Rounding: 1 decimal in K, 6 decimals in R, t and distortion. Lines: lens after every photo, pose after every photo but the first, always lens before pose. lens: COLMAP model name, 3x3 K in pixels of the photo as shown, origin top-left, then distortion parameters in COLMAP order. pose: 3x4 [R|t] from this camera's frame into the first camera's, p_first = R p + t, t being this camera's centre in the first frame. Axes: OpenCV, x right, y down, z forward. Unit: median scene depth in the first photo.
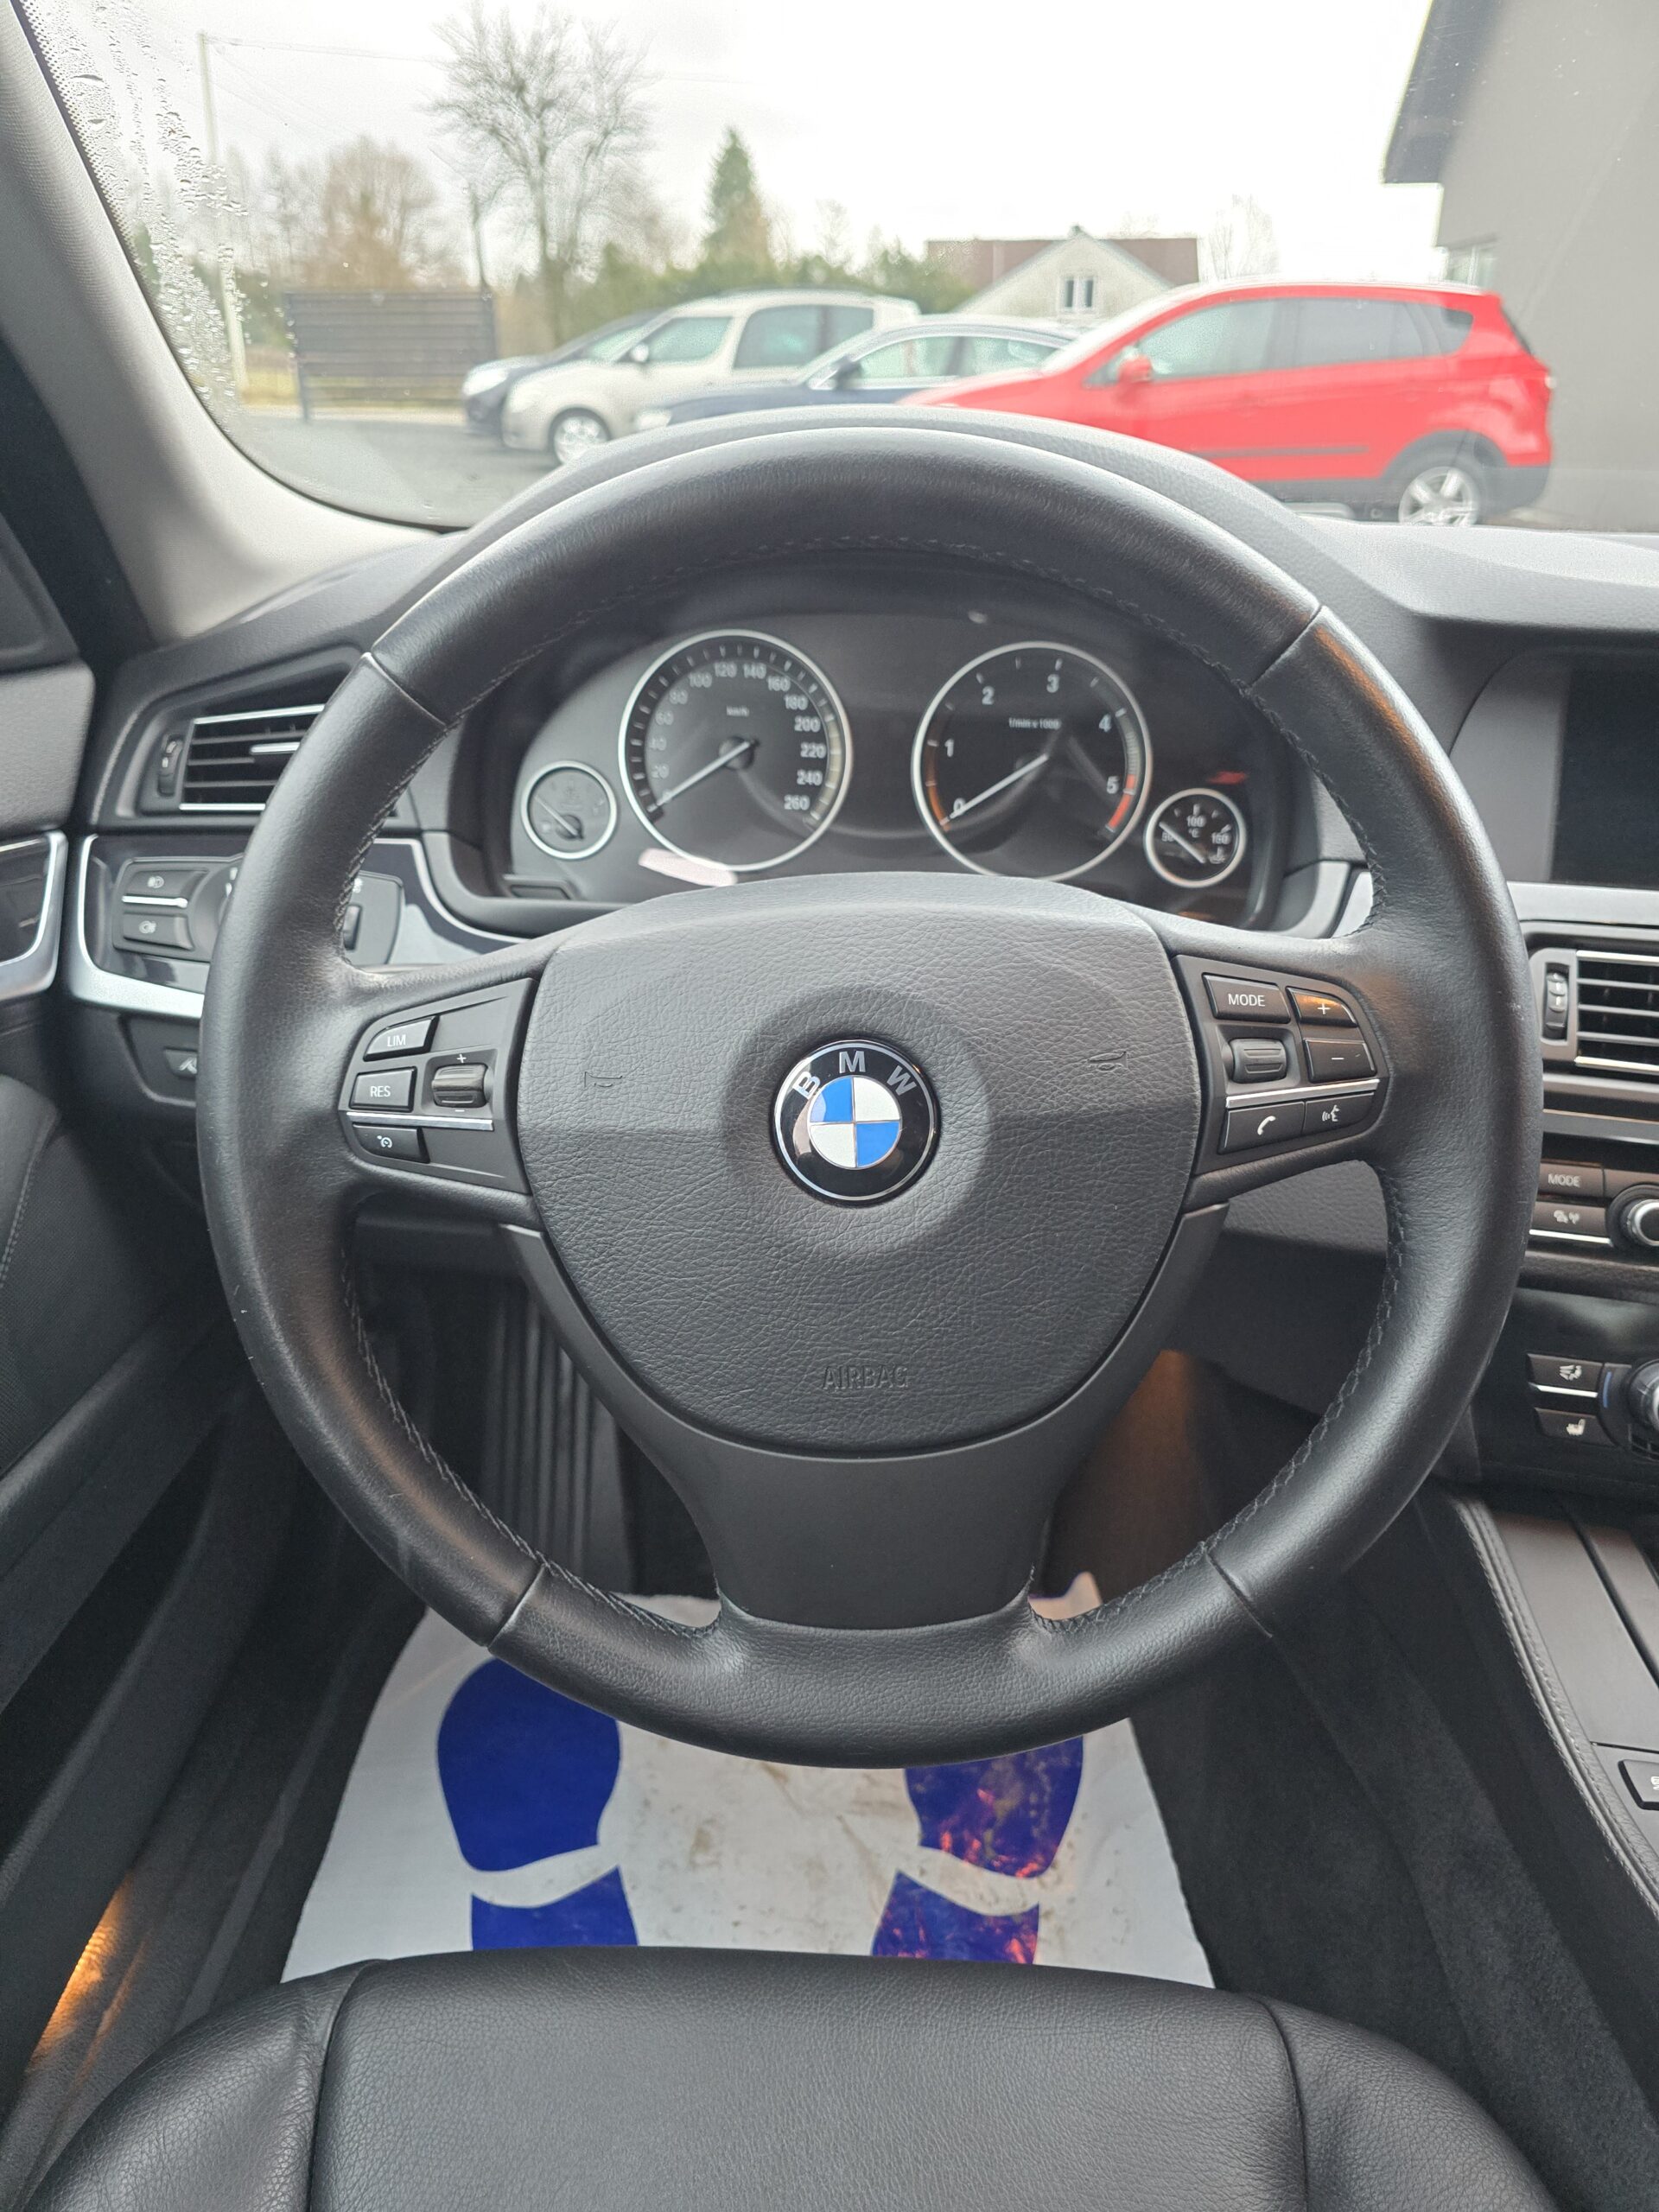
lens RADIAL K [[1517.5, 0, 827.0], [0, 1517.5, 1119.4], [0, 0, 1]] dist [0.029377, -0.027426]
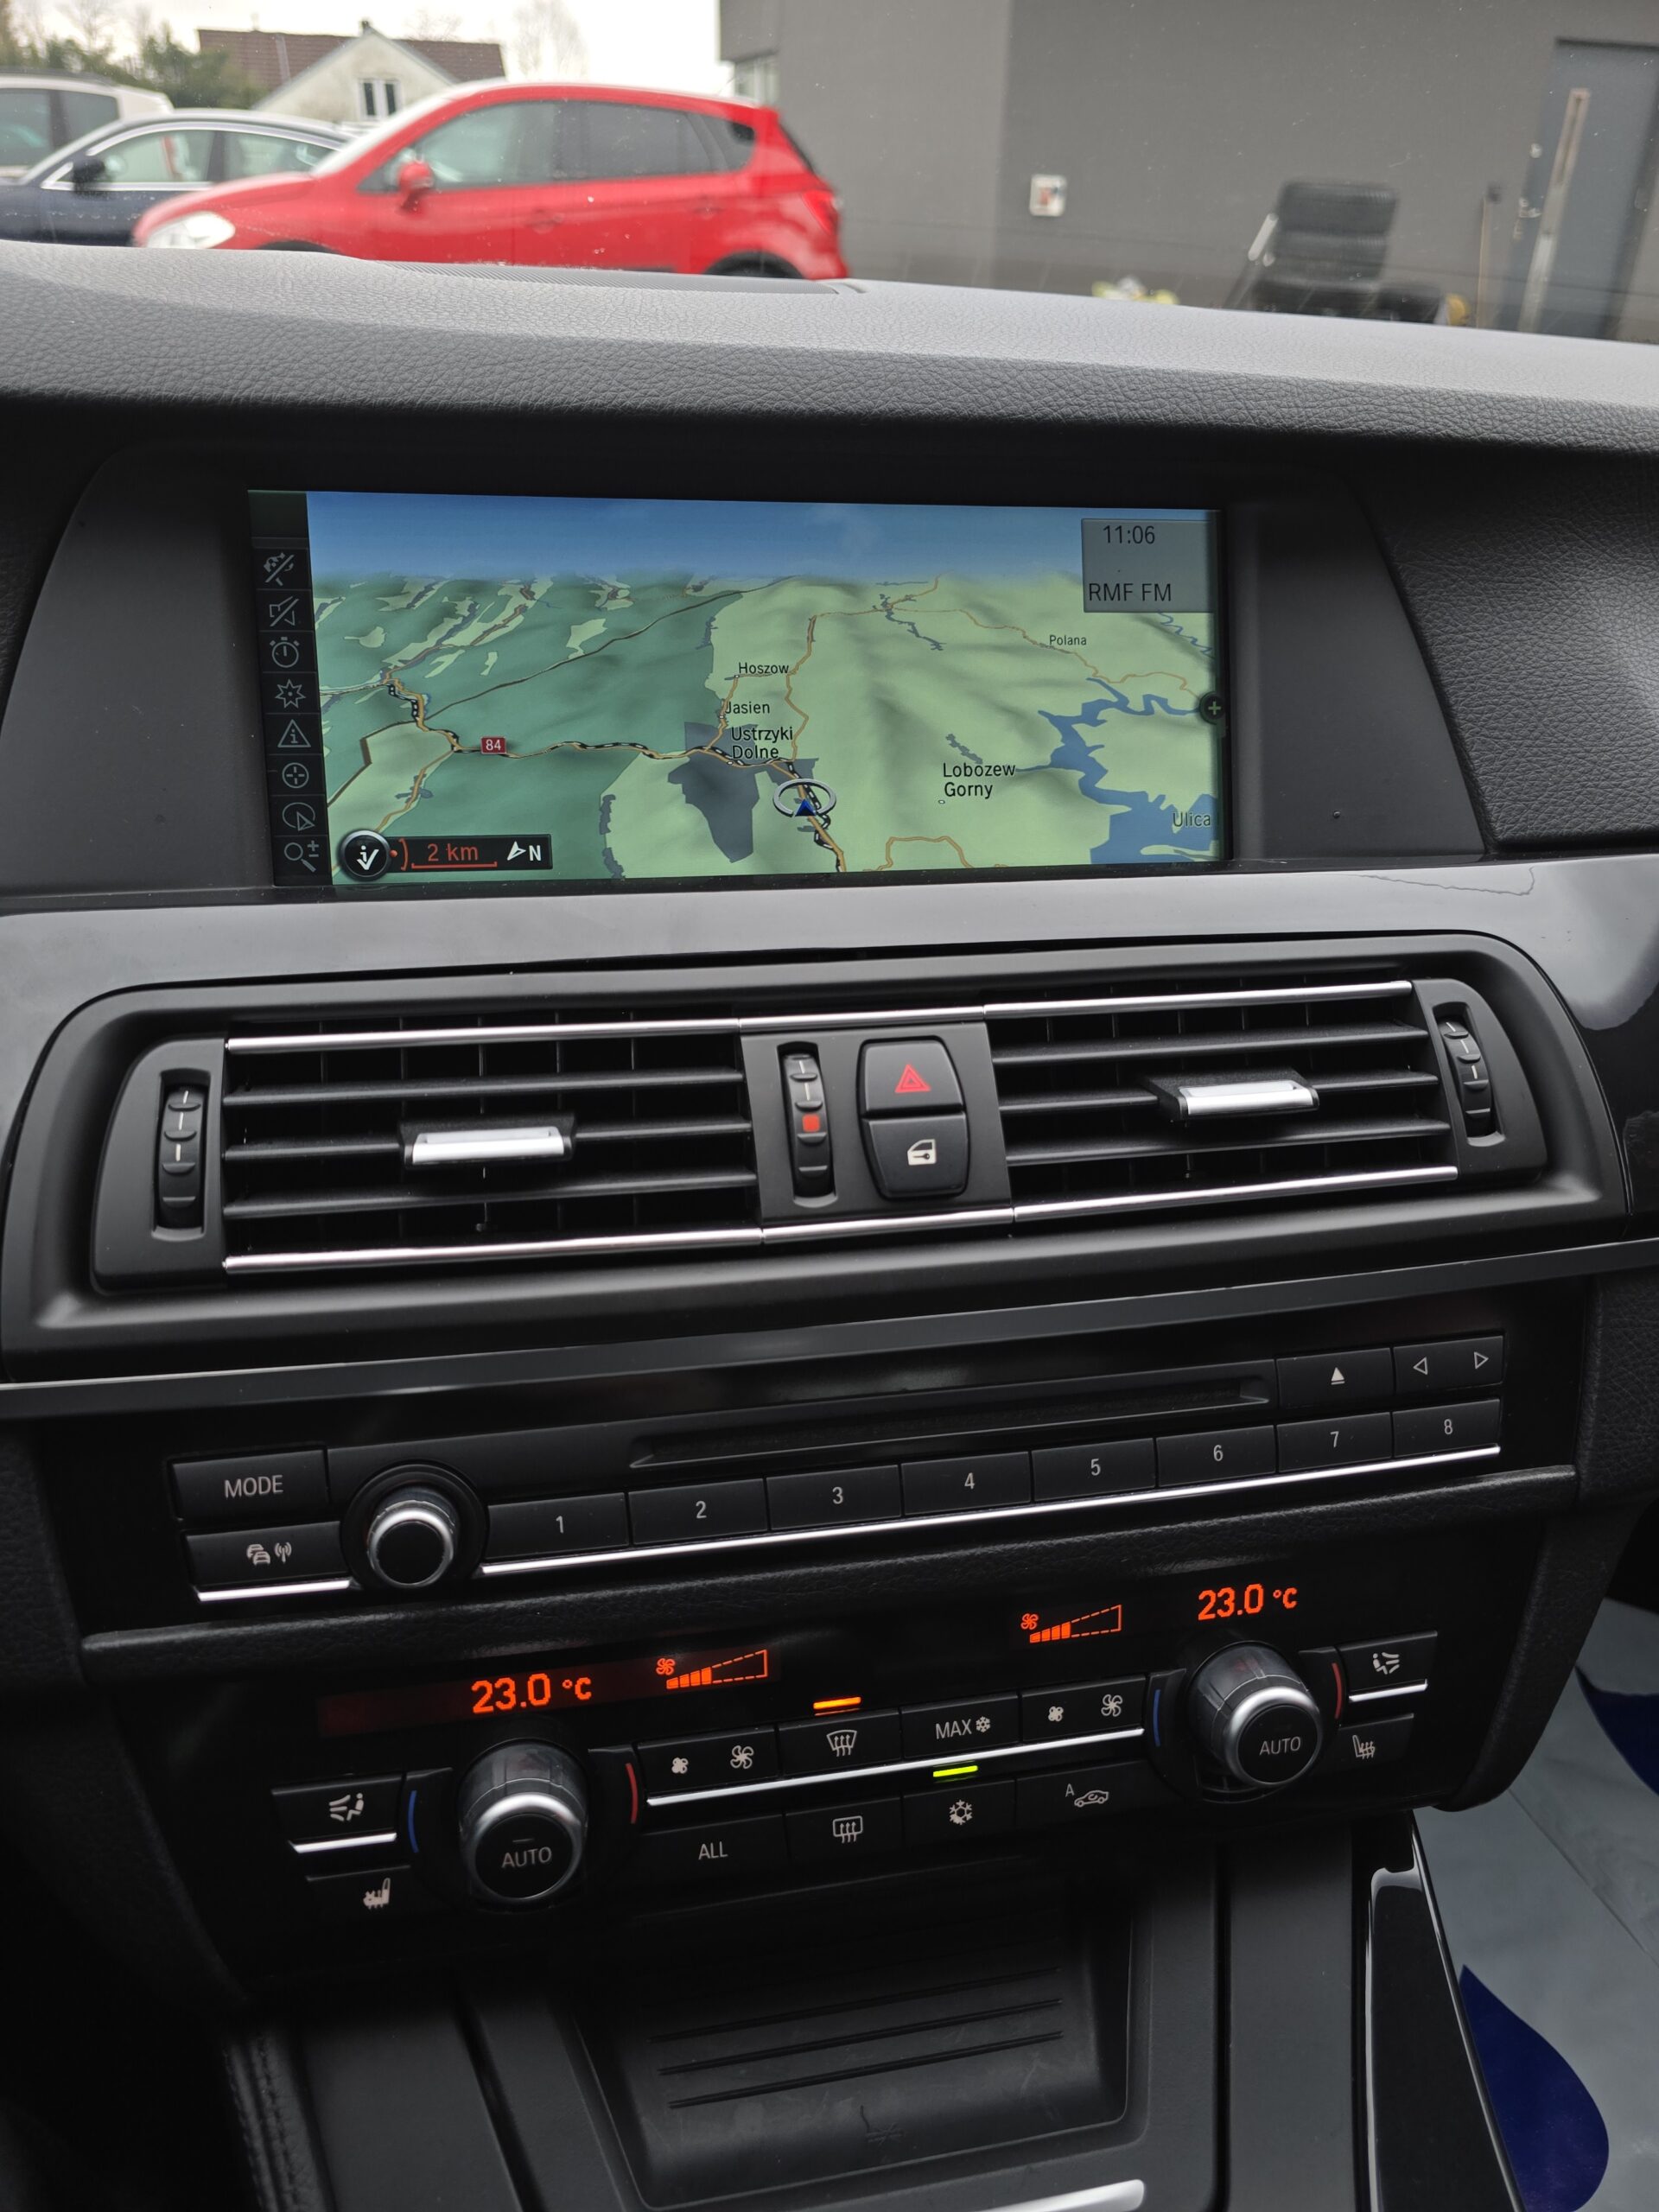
lens RADIAL K [[1498.4, 0, 829.5], [0, 1498.4, 1106.0], [0, 0, 1]] dist [0.054006, -0.053573]
pose [[0.930821, -0.165927, 0.325639, 0.458011], [0.137929, 0.984598, 0.107433, -0.102263], [-0.338450, -0.055086, 0.939371, 0.399086]]
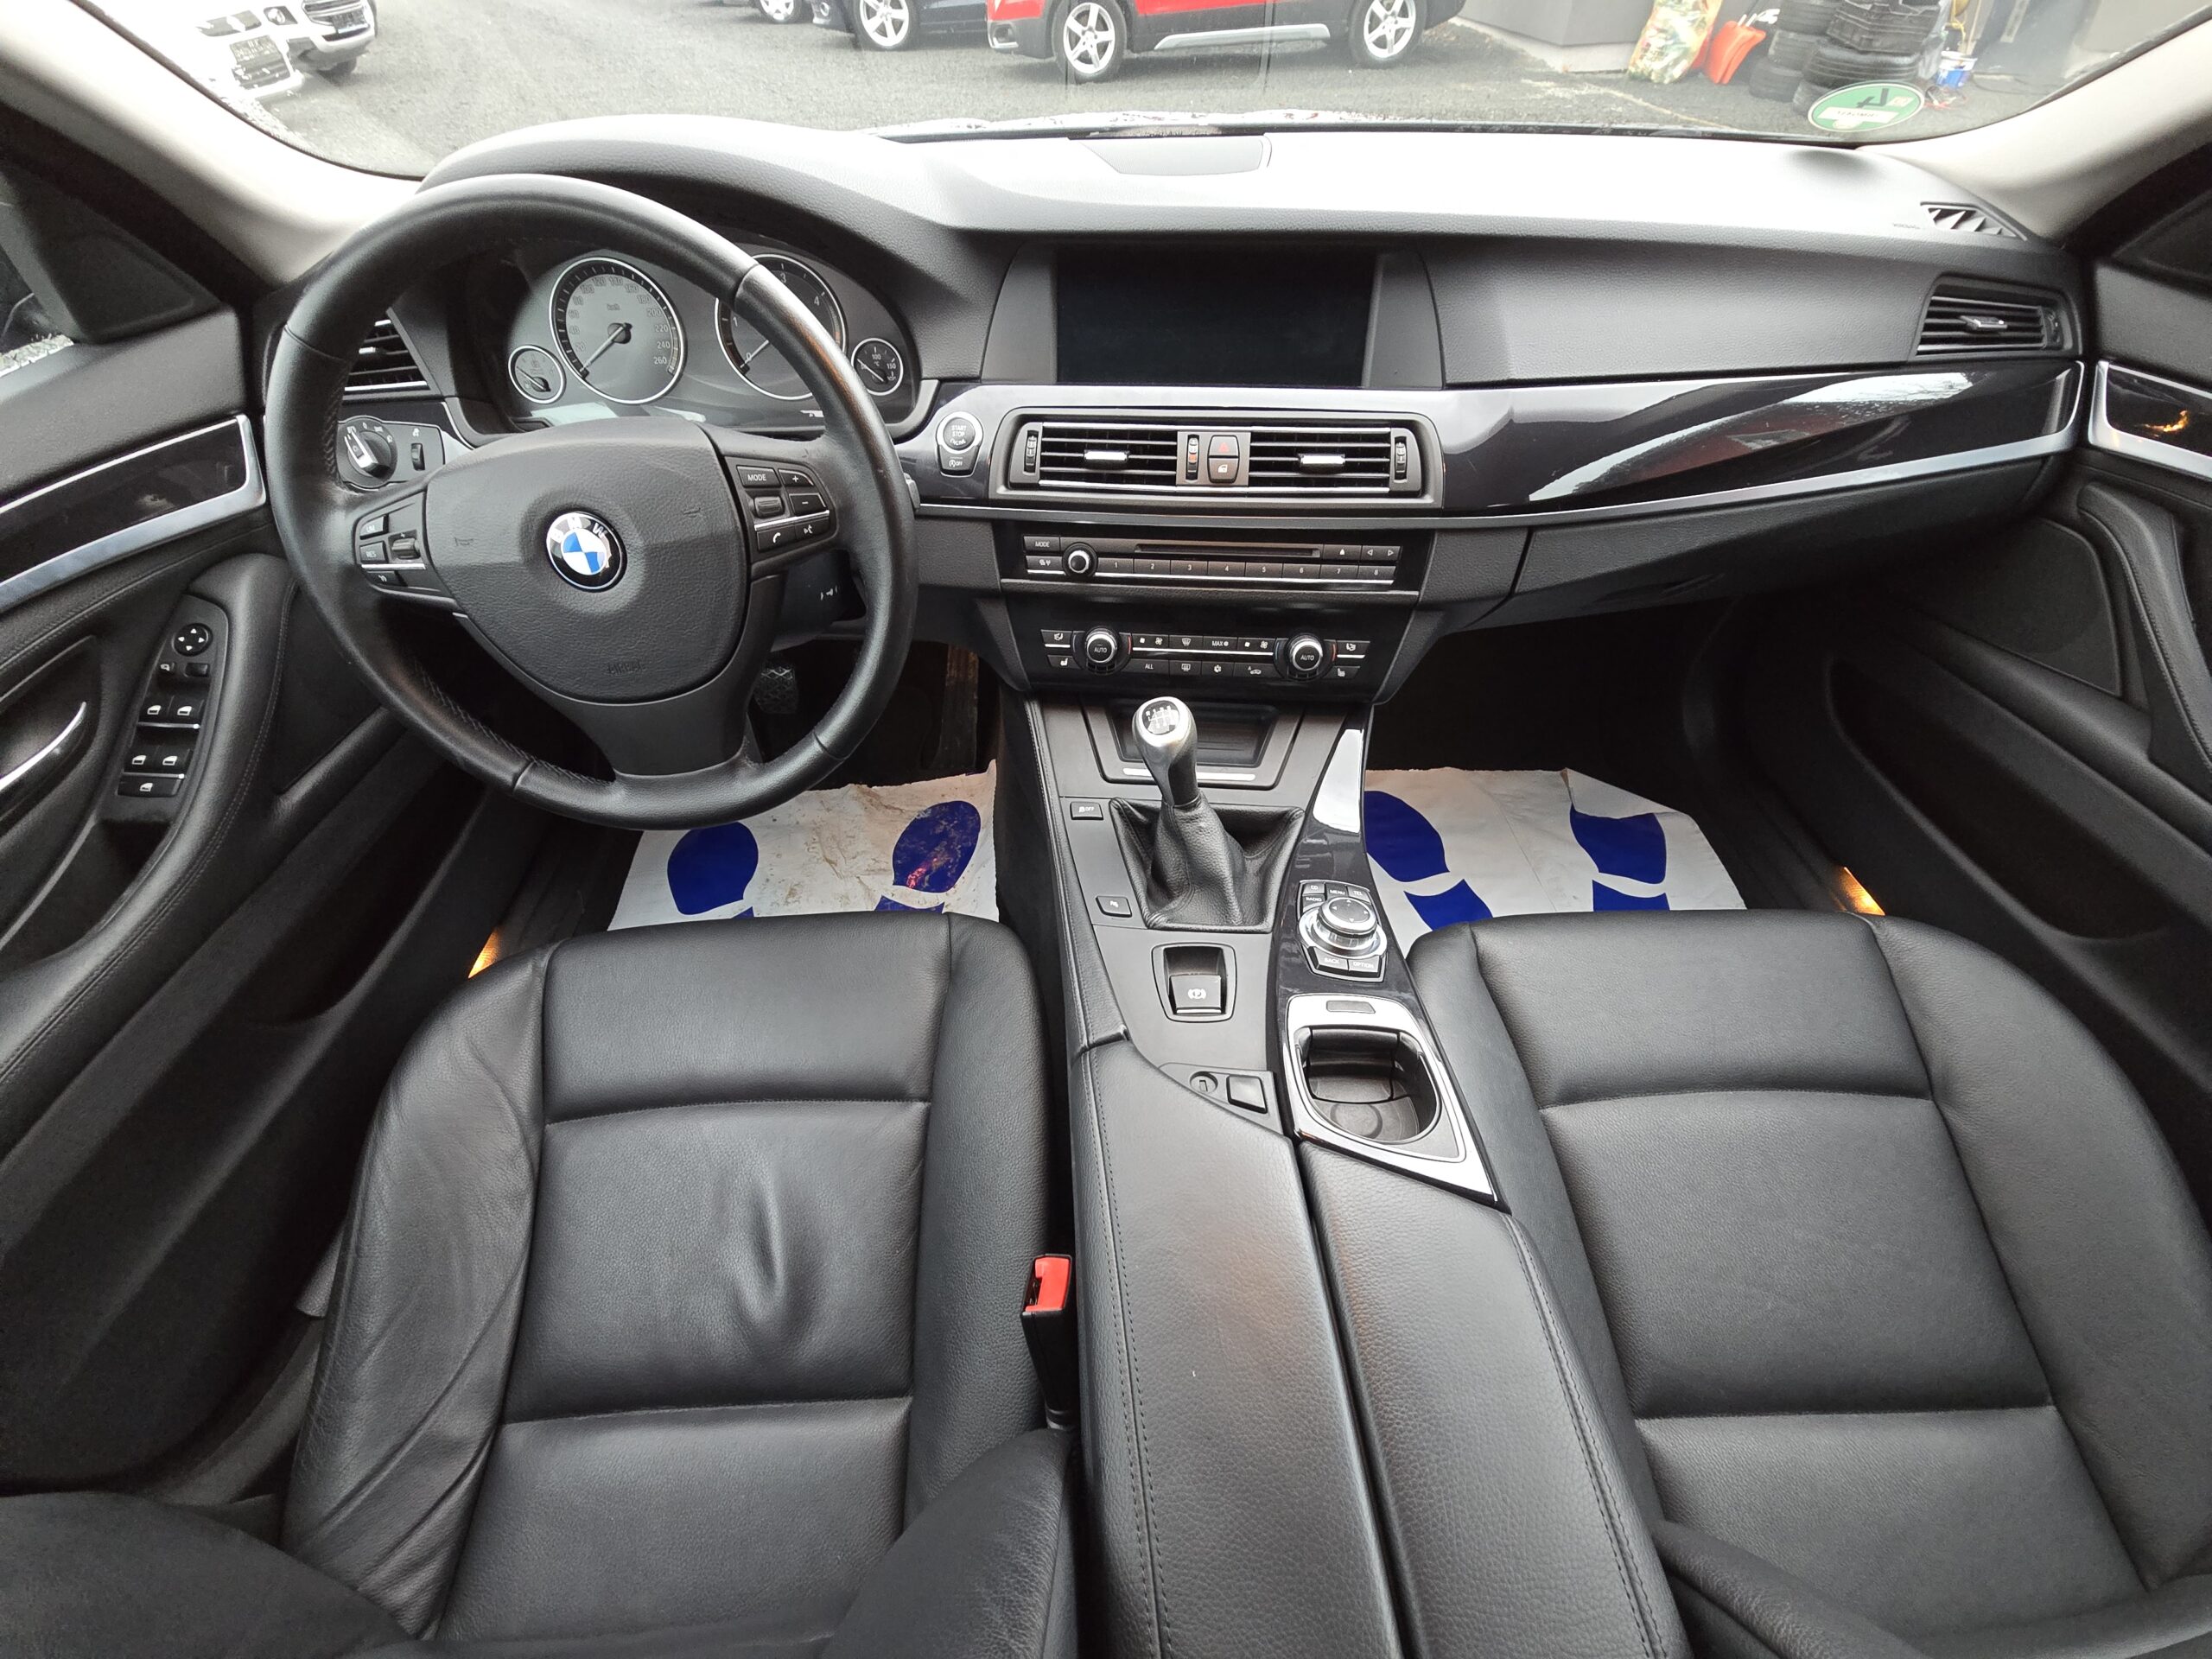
lens RADIAL K [[899.8, 0, 1099.9], [0, 899.8, 842.5], [0, 0, 1]] dist [-0.001204, -0.000541]
pose [[0.994513, -0.096330, 0.040808, 0.415671], [0.076327, 0.934868, 0.346693, 0.000594], [-0.071547, -0.341676, 0.937090, -0.265637]]
